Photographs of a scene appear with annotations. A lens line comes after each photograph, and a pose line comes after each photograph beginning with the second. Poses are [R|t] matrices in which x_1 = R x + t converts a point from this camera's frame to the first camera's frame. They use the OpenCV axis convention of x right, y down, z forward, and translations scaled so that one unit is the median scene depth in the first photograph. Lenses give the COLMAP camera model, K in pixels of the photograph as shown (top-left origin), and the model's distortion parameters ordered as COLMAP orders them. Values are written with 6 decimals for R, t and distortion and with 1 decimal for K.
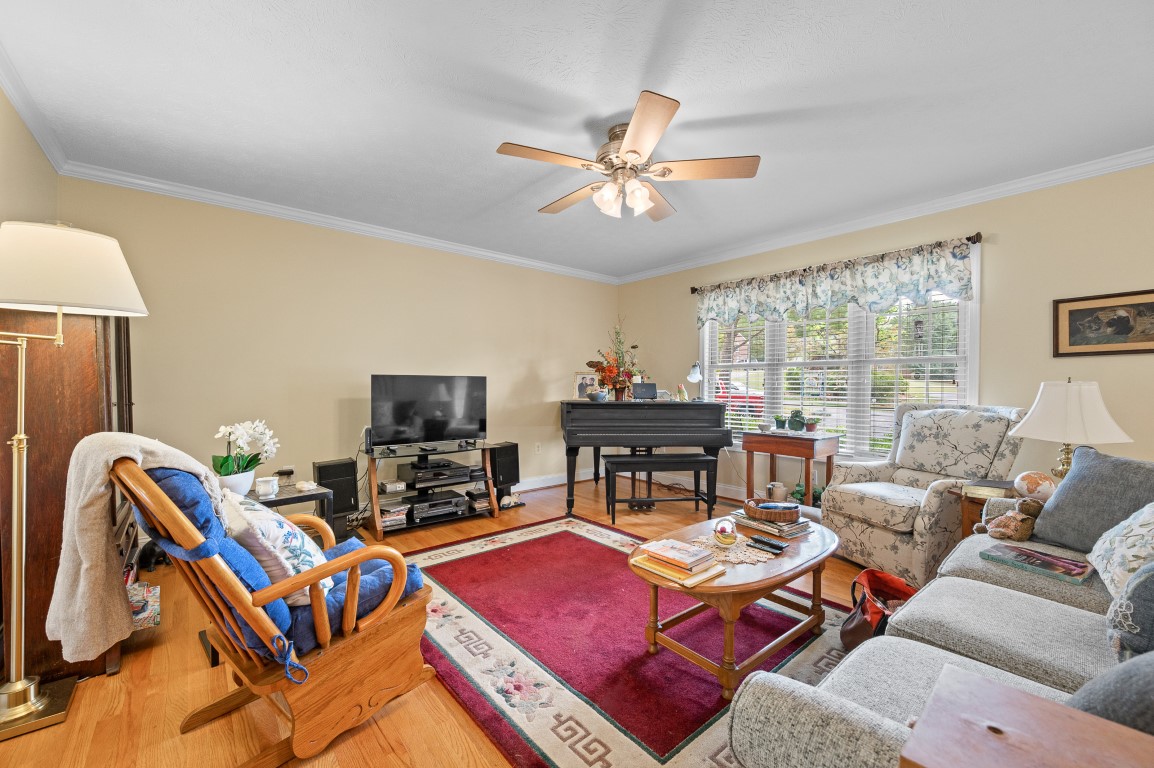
lens RADIAL K [[458.2, 0, 582.6], [0, 458.2, 389.8], [0, 0, 1]] dist [0.000065, -0.000108]
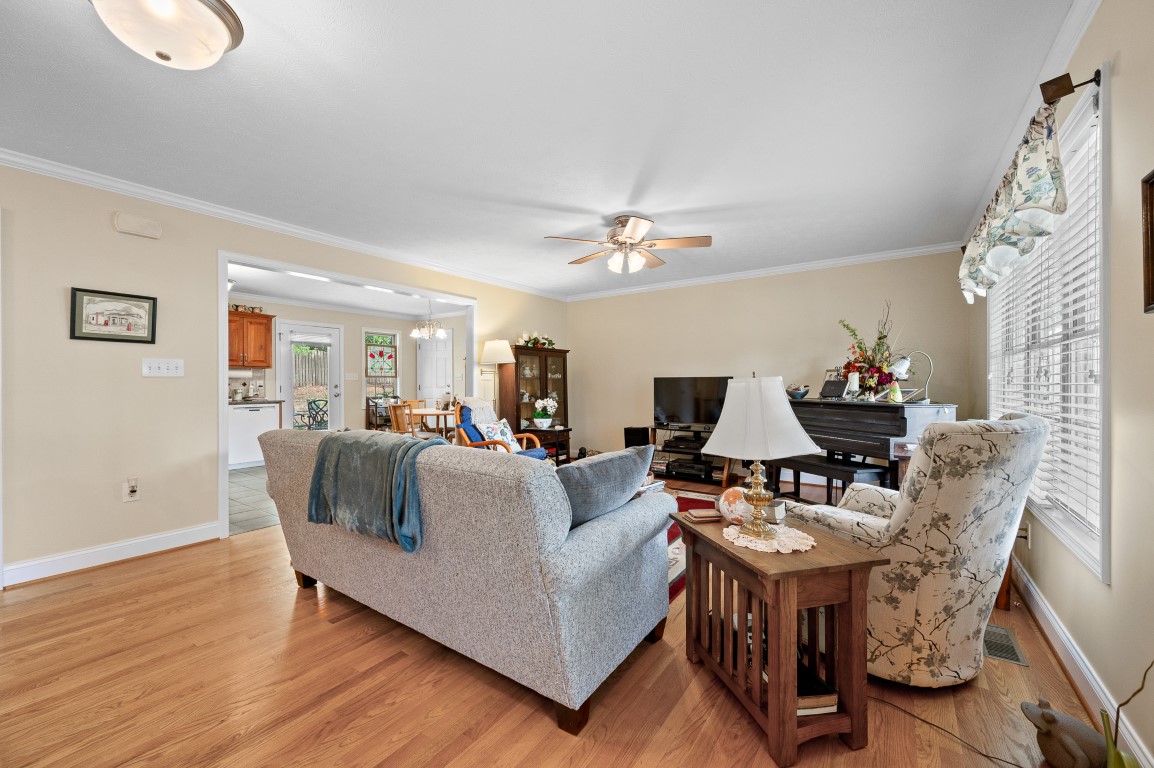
lens RADIAL K [[458.2, 0, 577.9], [0, 458.2, 385.5], [0, 0, 1]] dist [0.000065, -0.000108]
pose [[0.246143, 0.000236, -0.969234, 1.186445], [-0.004682, 0.999989, -0.000946, -0.002659], [0.969222, 0.004770, 0.246141, 0.379590]]
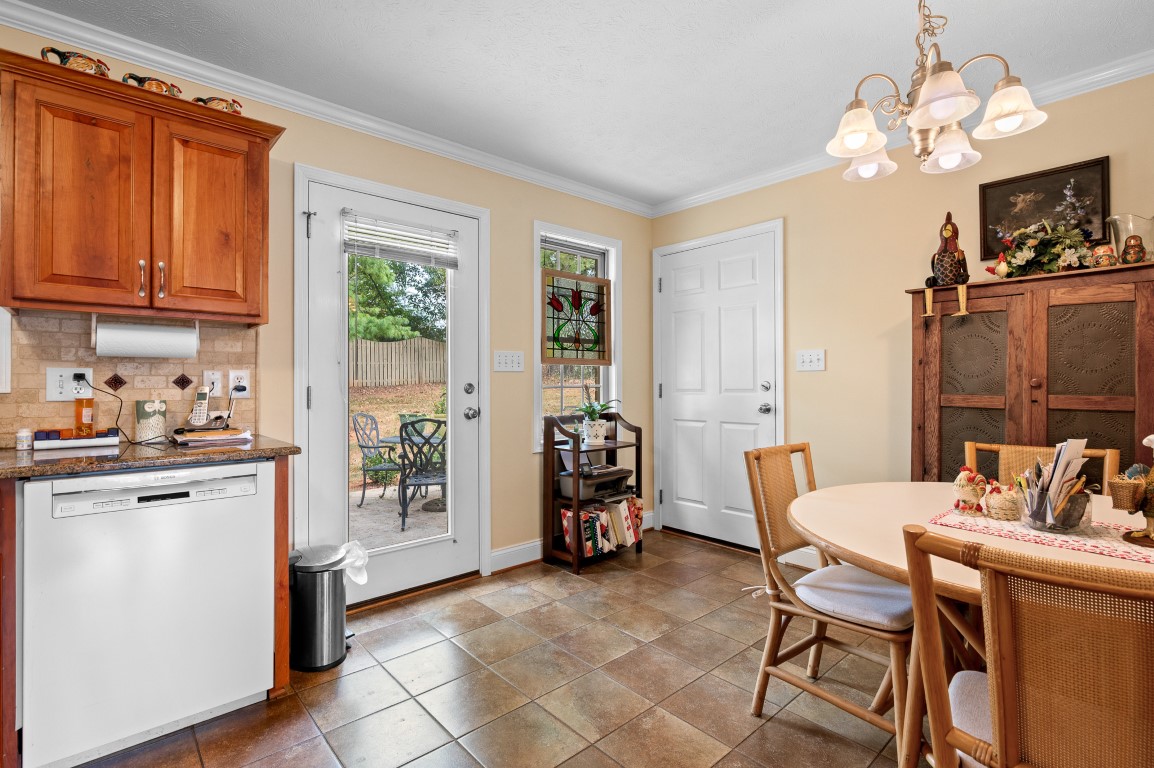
lens RADIAL K [[537.7, 0, 577.5], [0, 537.7, 378.6], [0, 0, 1]] dist [-0.004647, 0.000217]
pose [[0.016631, -0.009429, -0.999817, -0.593409], [-0.006167, 0.999936, -0.009533, -0.003447], [0.999843, 0.006325, 0.016572, -0.108889]]
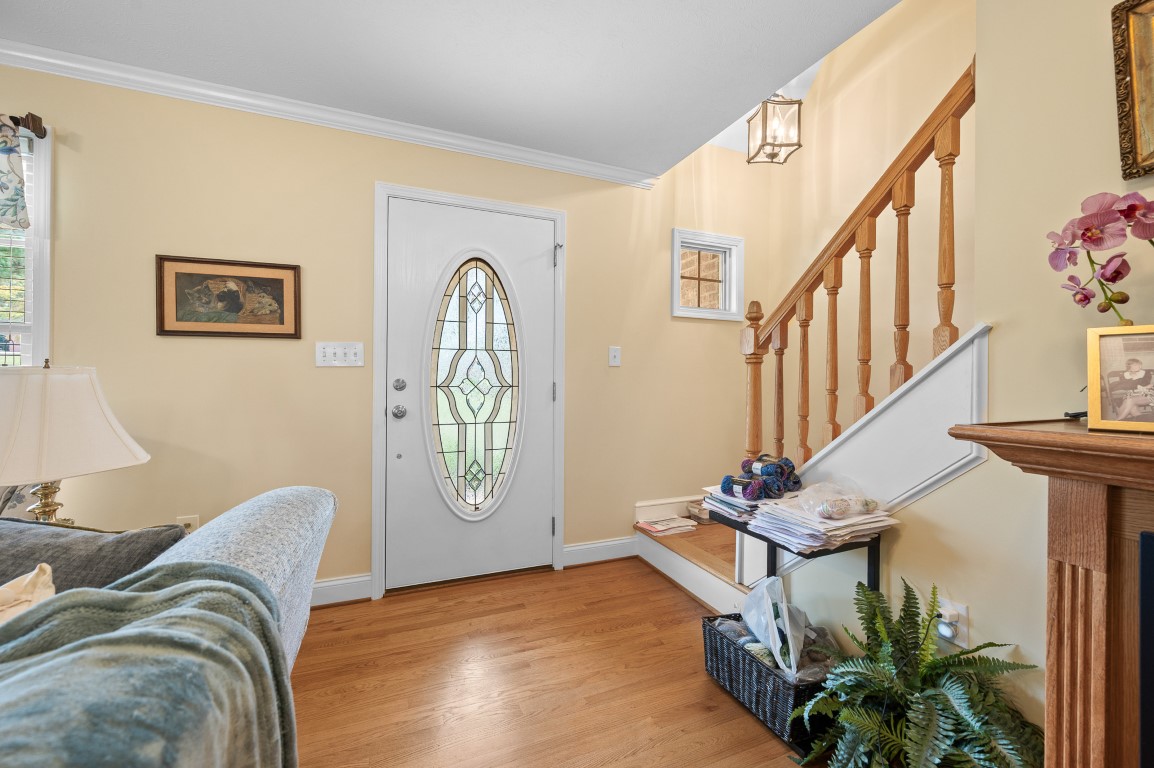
lens RADIAL K [[458.2, 0, 579.3], [0, 458.2, 379.0], [0, 0, 1]] dist [0.000065, -0.000108]
pose [[0.305042, -0.000330, 0.952339, 0.515518], [0.001045, 0.999999, 0.000012, -0.002102], [-0.952338, 0.000991, 0.305042, 0.148215]]
